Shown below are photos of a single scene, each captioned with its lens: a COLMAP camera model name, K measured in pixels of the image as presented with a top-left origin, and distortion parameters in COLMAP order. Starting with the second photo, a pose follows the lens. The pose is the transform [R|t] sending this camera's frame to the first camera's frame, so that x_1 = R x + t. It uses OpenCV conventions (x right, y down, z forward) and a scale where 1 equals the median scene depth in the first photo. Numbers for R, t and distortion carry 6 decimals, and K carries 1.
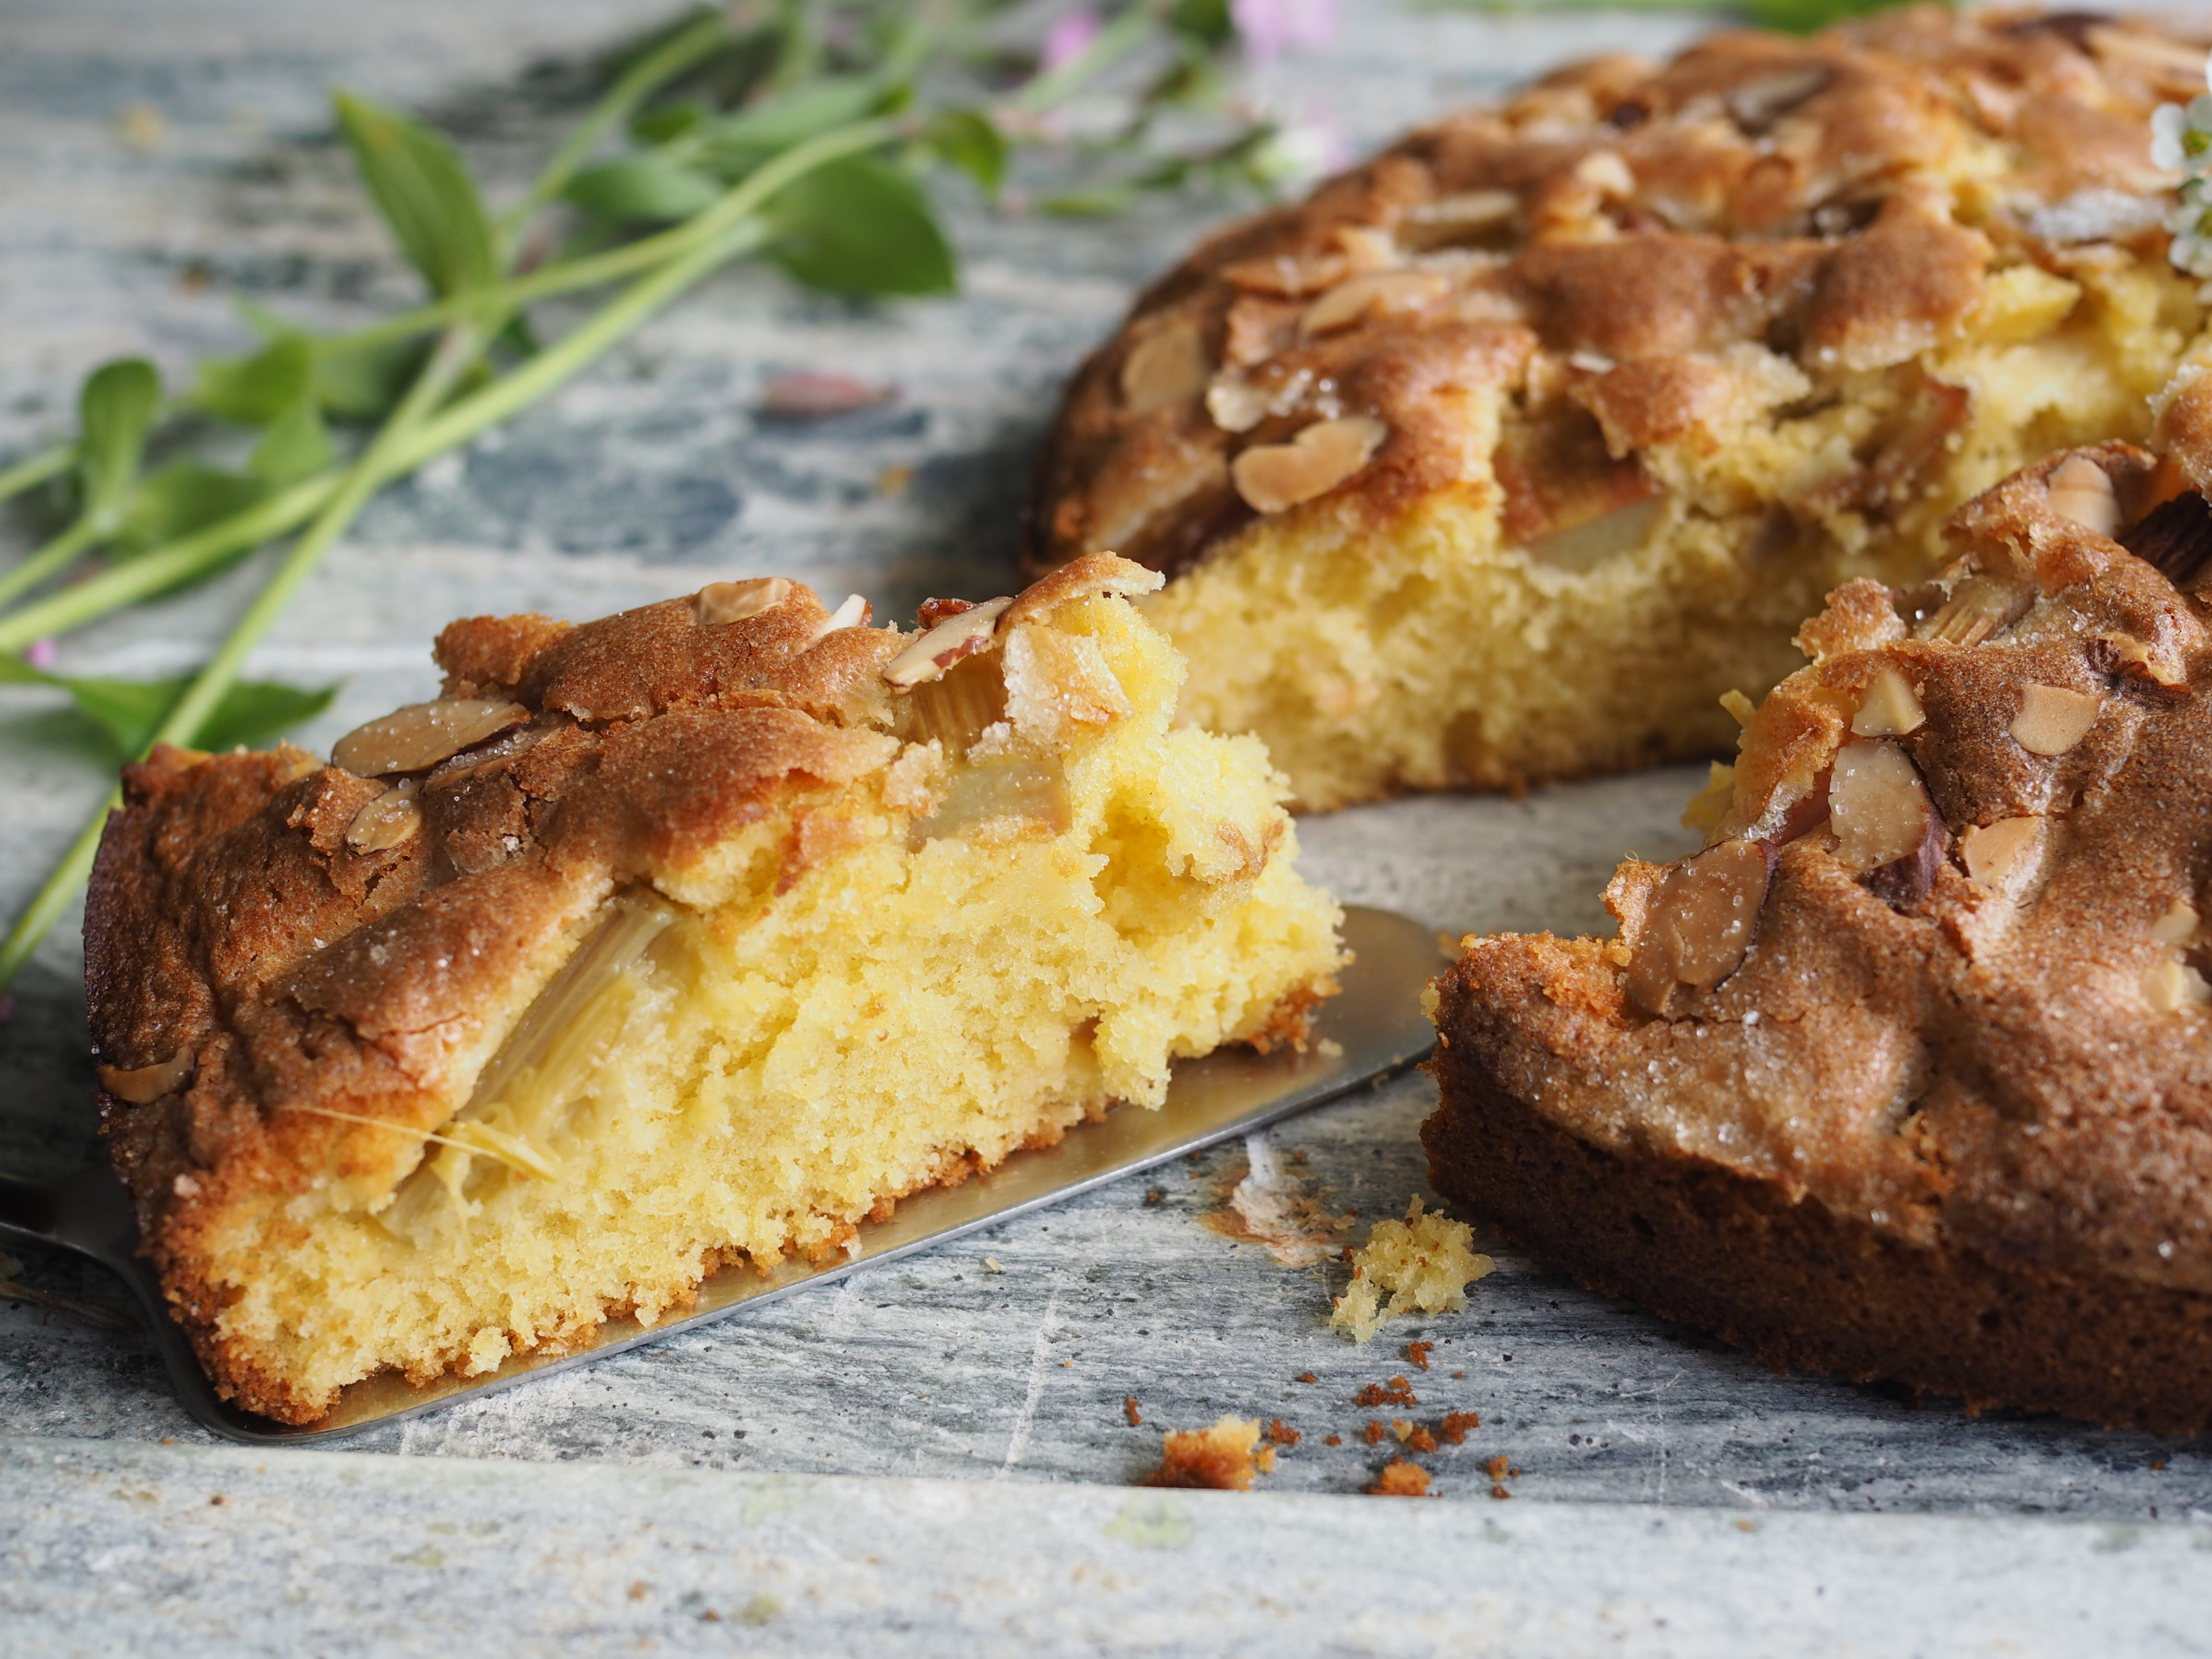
lens RADIAL K [[3287.5, 0, 1106.0], [0, 3287.5, 829.5], [0, 0, 1]] dist [-0.130227, 0.008493]
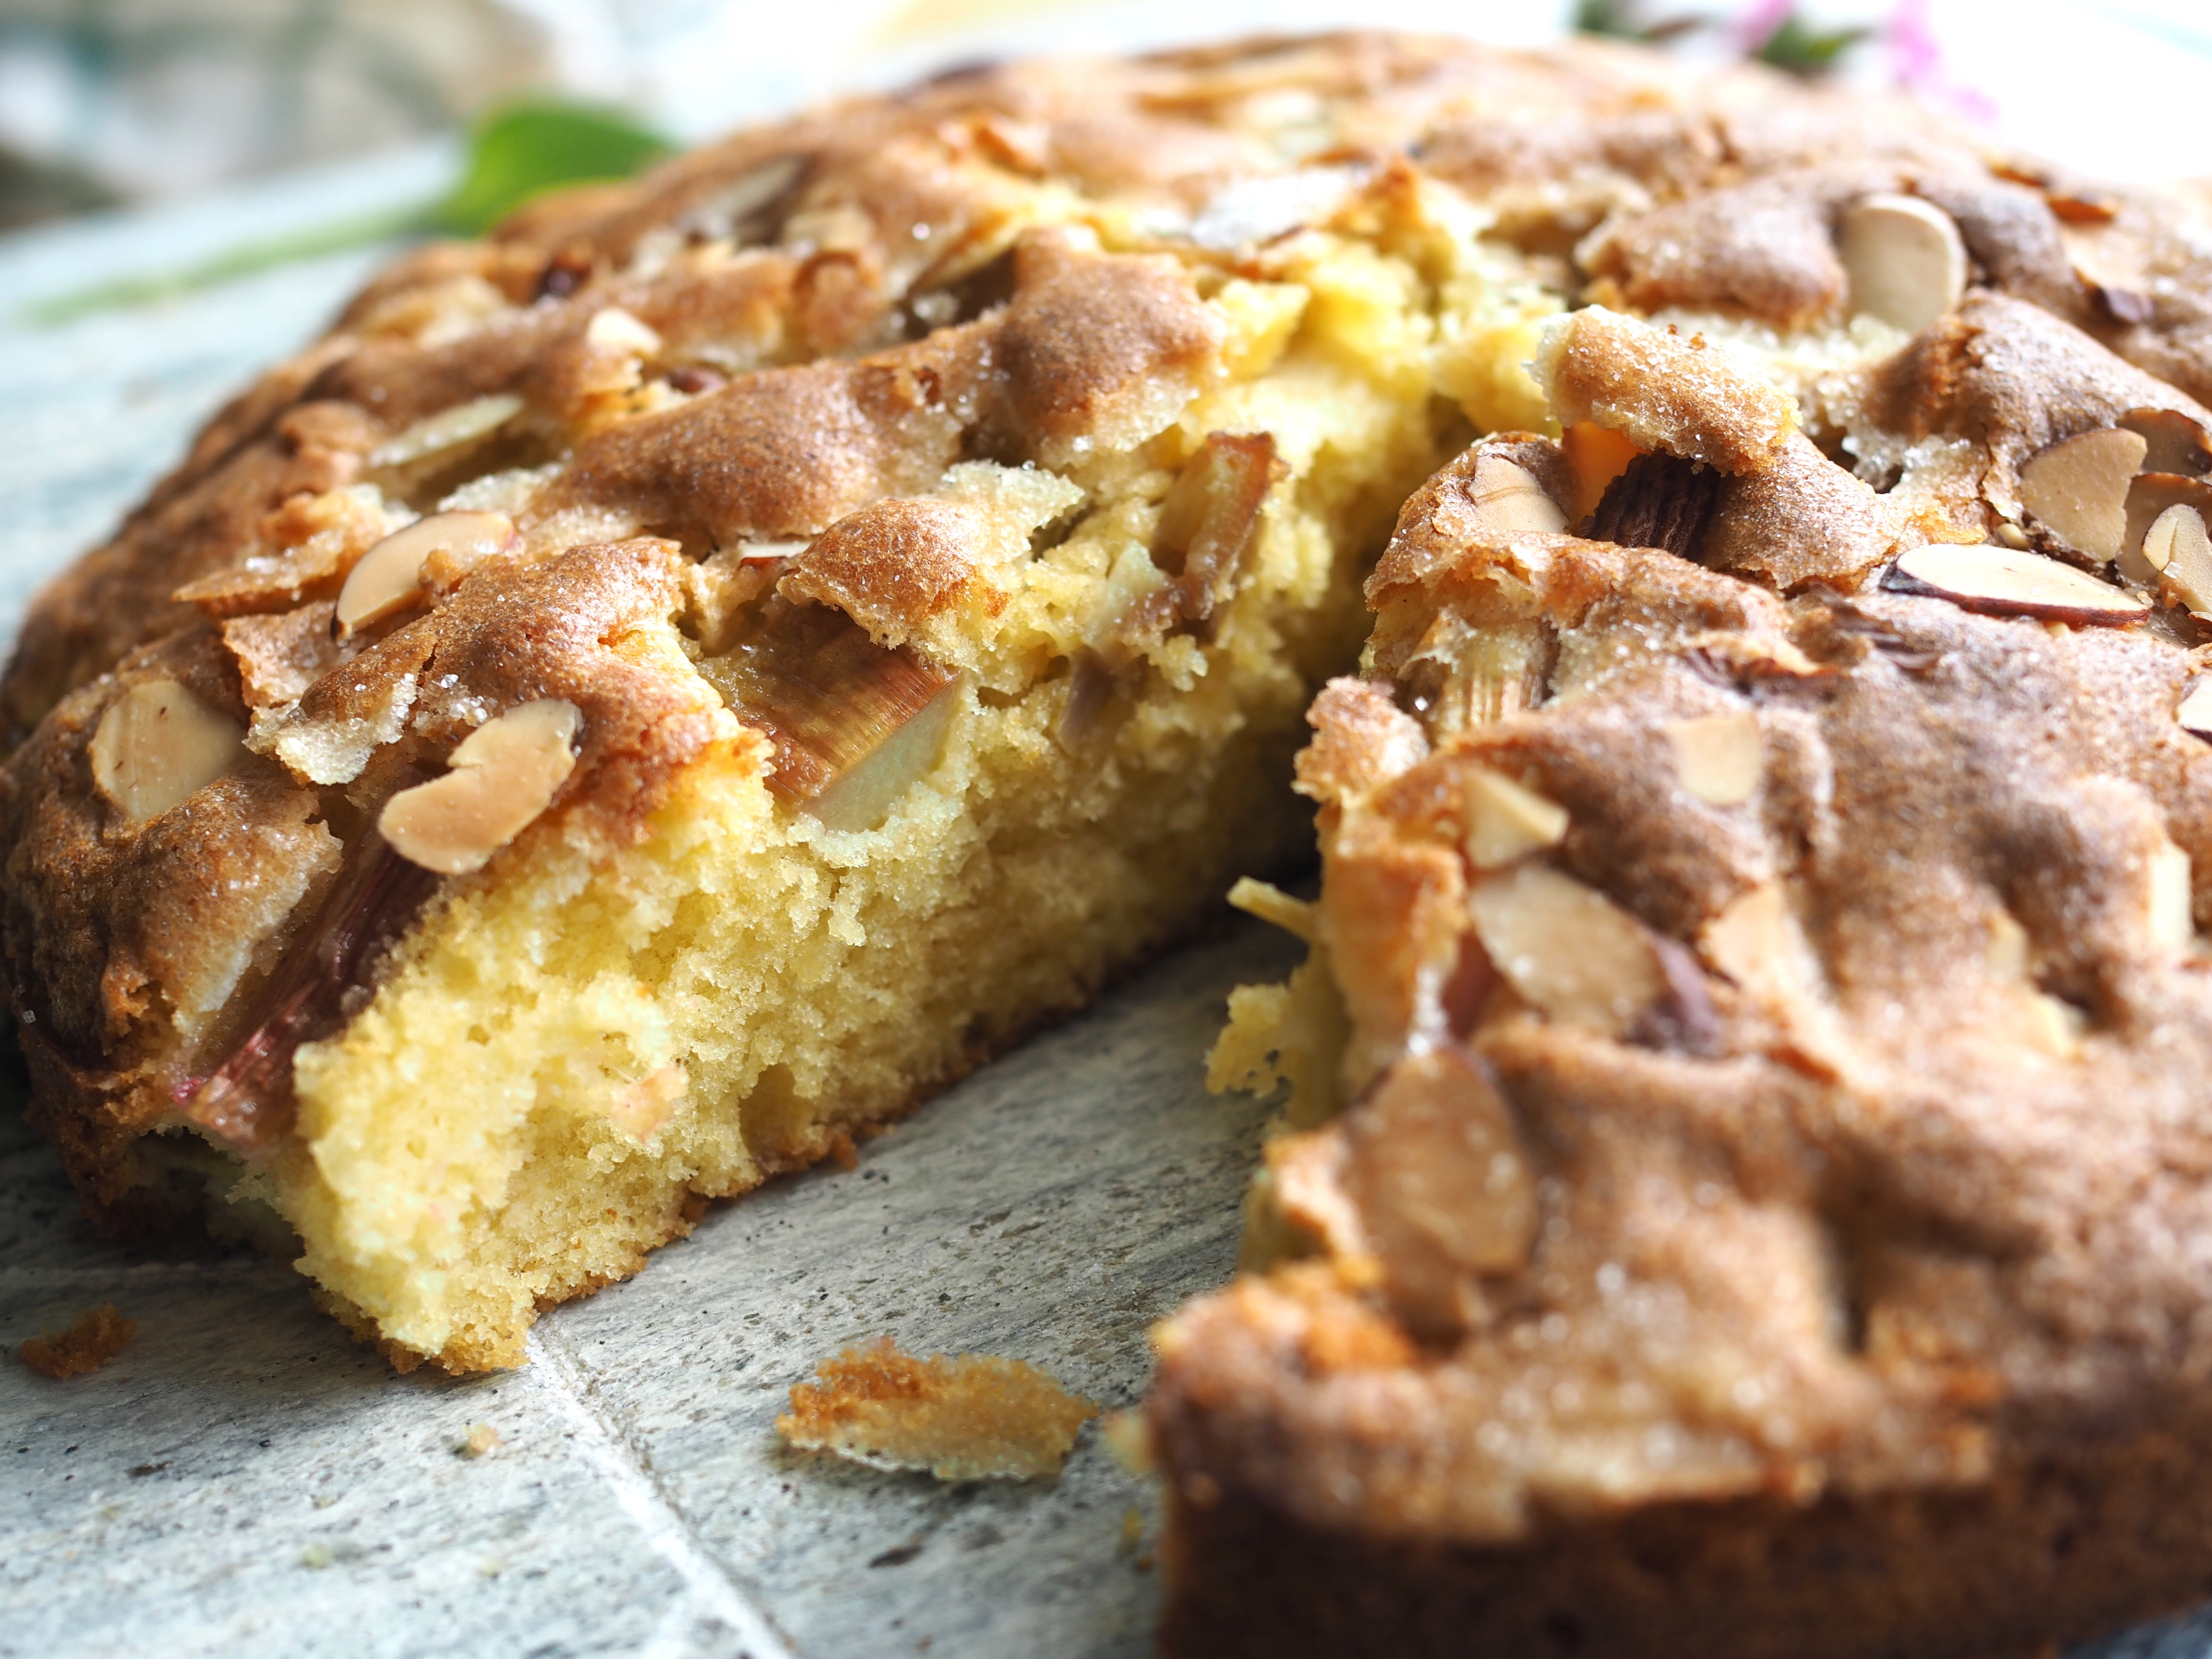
lens RADIAL K [[3287.5, 0, 1106.0], [0, 3287.5, 829.5], [0, 0, 1]] dist [-0.130227, 0.008493]
pose [[0.824566, -0.295585, 0.482410, -0.160060], [0.352632, 0.935292, -0.029663, -0.039328], [-0.442427, 0.194573, 0.875443, 0.359655]]
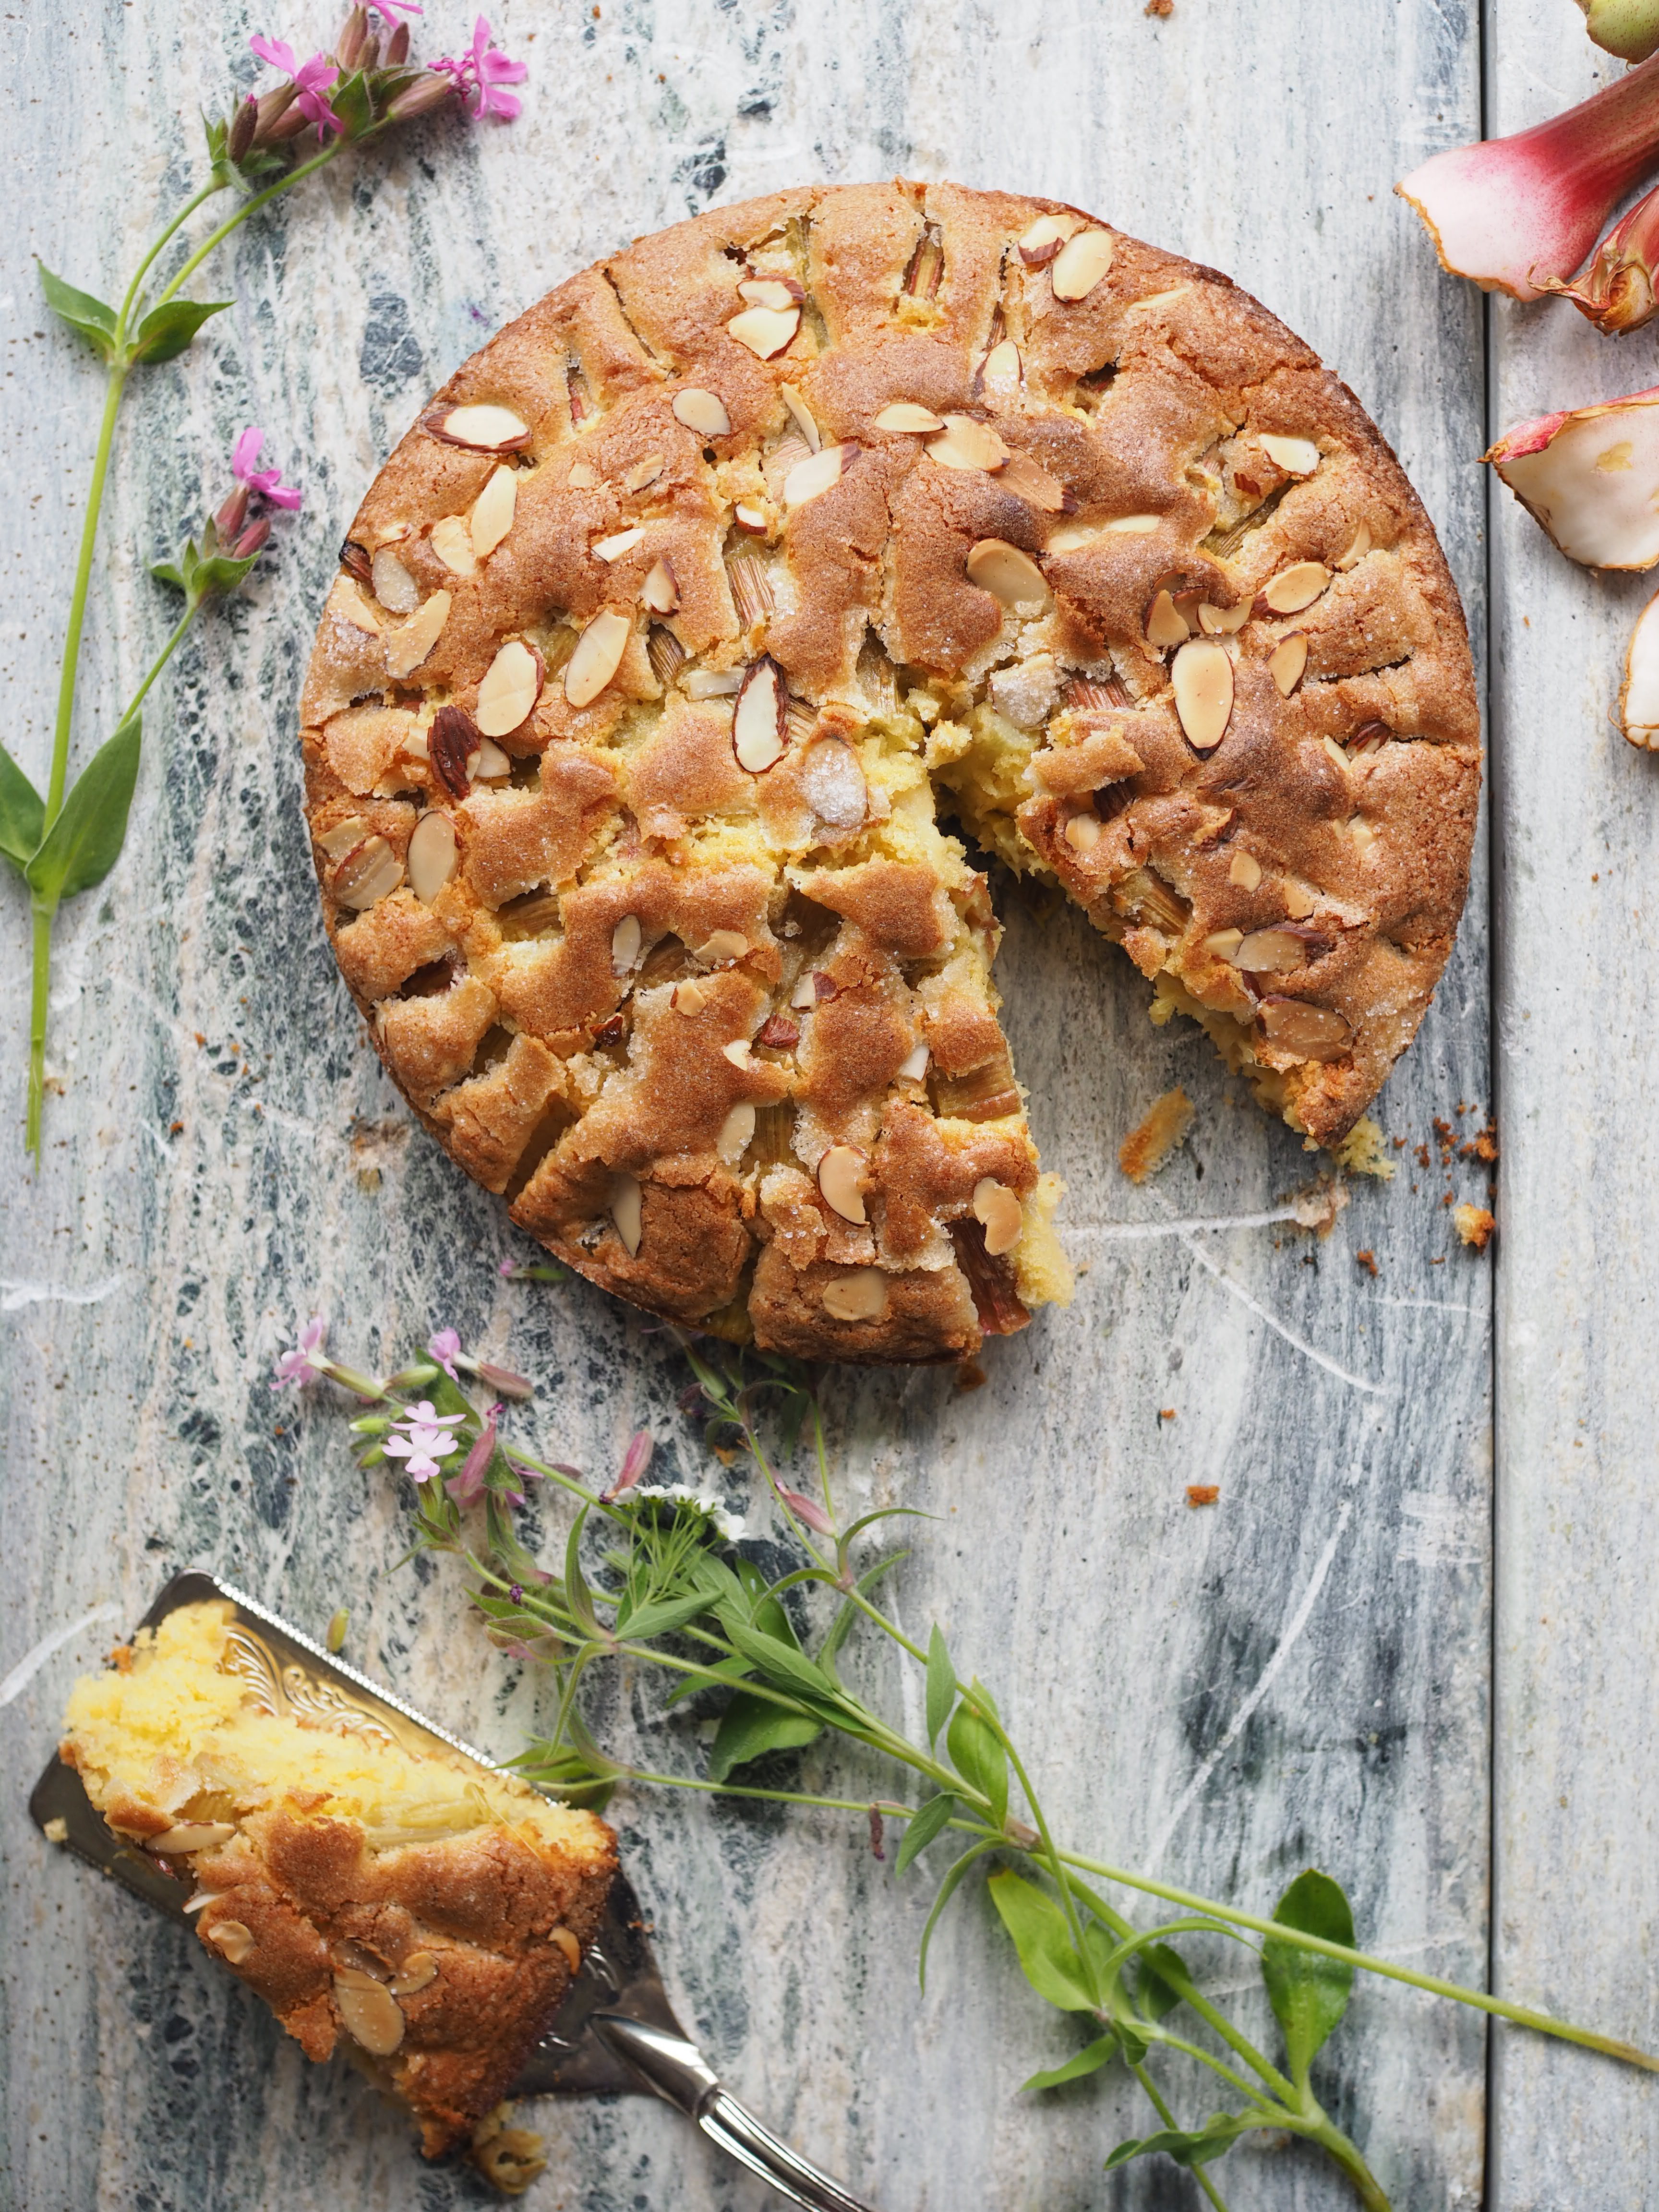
lens RADIAL K [[3287.5, 0, 829.5], [0, 3287.5, 1106.0], [0, 0, 1]] dist [-0.130227, 0.008493]
pose [[-0.081330, -0.996686, -0.001764, 0.138962], [0.630083, -0.052787, 0.774731, -1.675878], [-0.772257, 0.061897, 0.632288, -0.150684]]
